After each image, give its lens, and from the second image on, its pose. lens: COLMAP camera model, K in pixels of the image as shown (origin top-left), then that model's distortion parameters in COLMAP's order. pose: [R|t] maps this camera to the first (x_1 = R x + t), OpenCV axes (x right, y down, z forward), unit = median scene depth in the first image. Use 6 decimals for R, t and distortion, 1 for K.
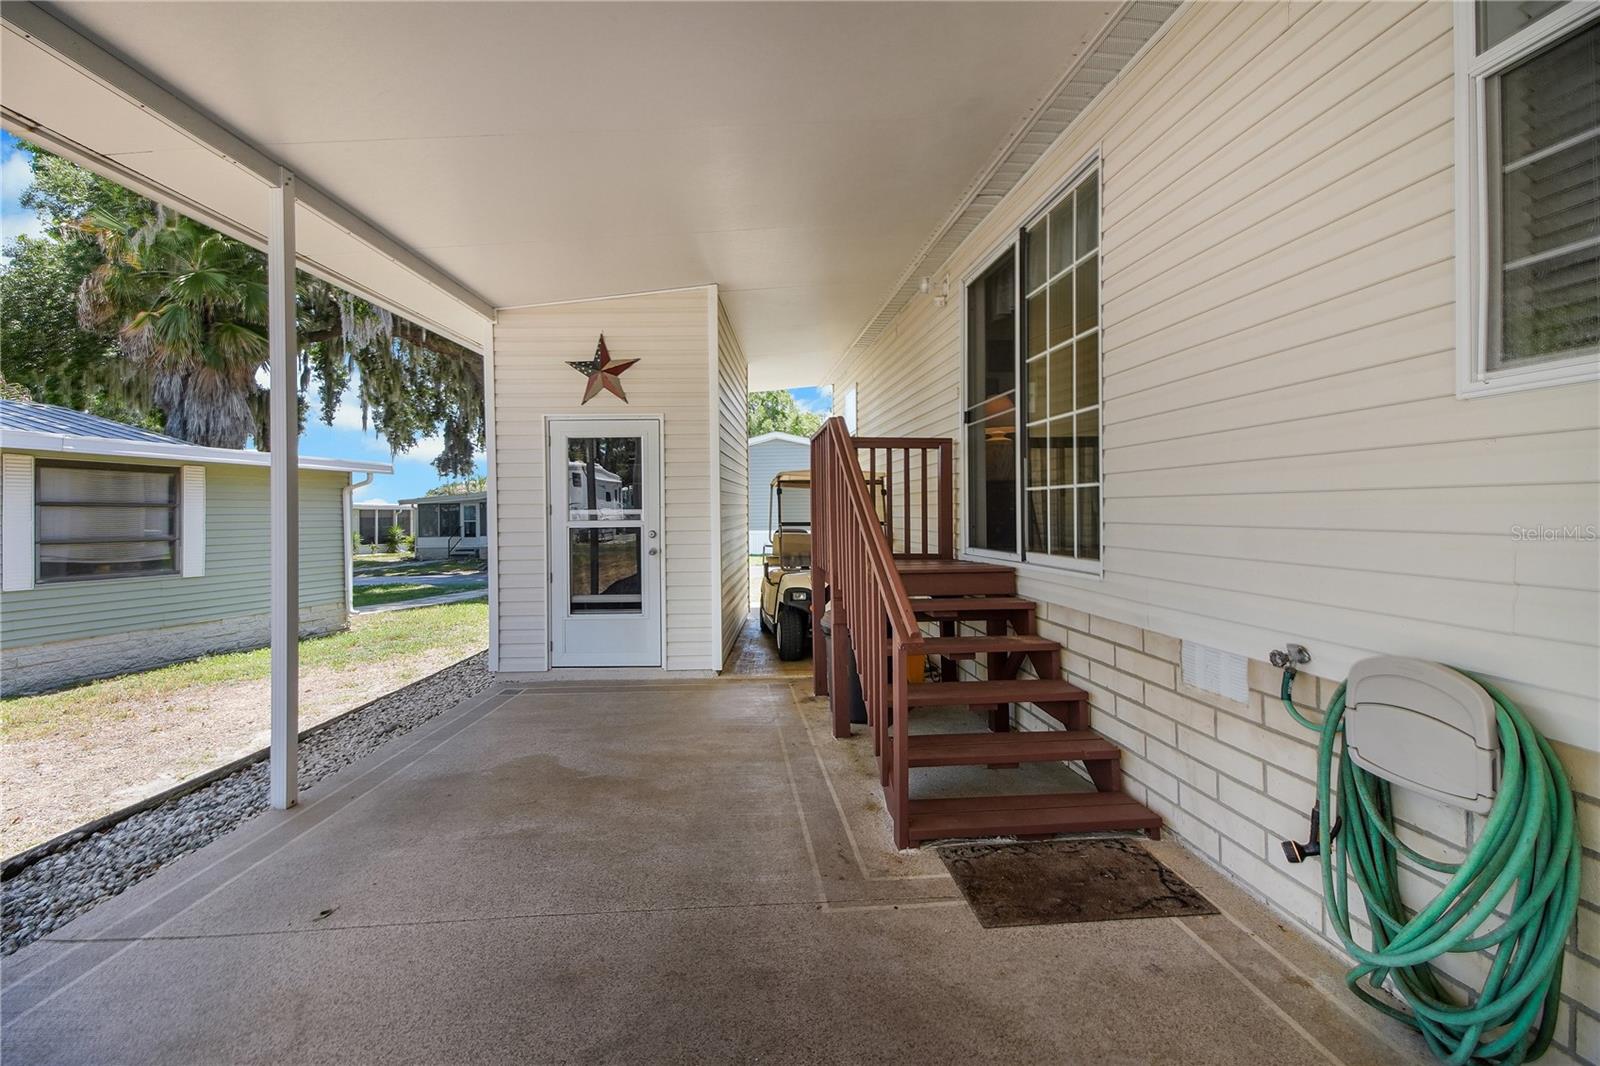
lens RADIAL K [[709.7, 0, 802.0], [0, 709.7, 507.5], [0, 0, 1]] dist [0.019826, -0.000069]
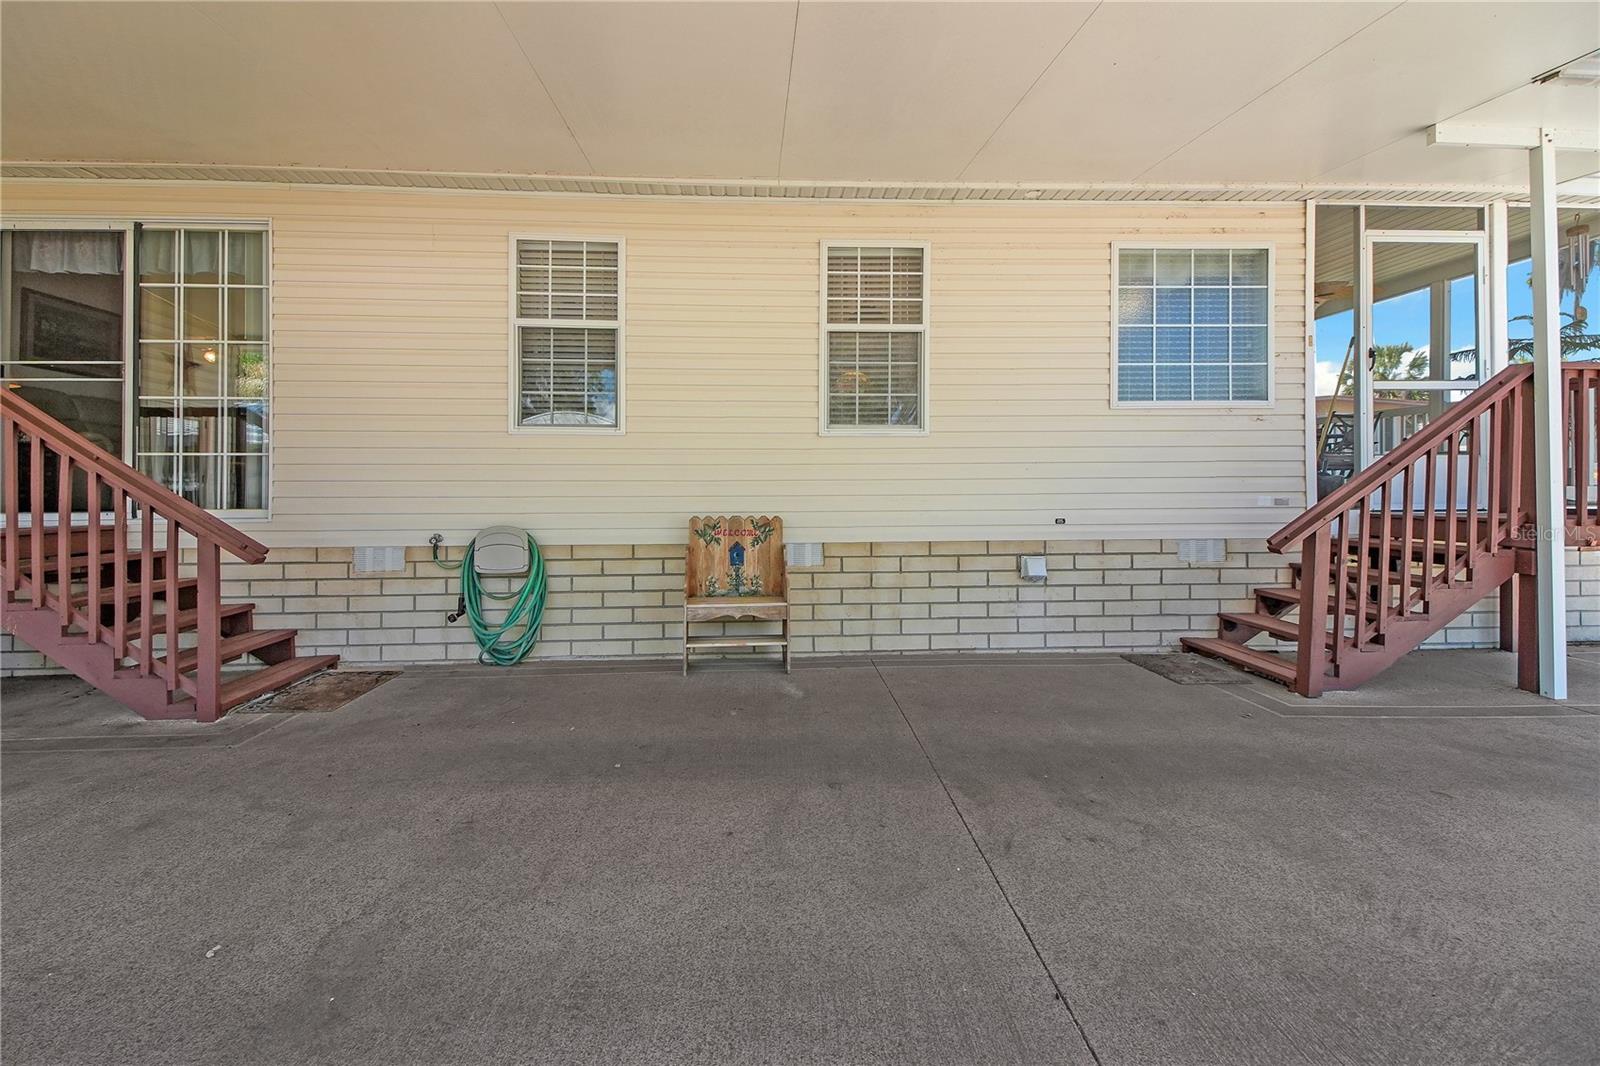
lens RADIAL K [[723.1, 0, 801.4], [0, 723.1, 470.6], [0, 0, 1]] dist [0.019752, -0.000325]
pose [[0.064609, 0.011139, 0.997848, -1.151196], [0.004042, 0.999927, -0.011424, 0.021510], [-0.997902, 0.004772, 0.064559, -0.204324]]
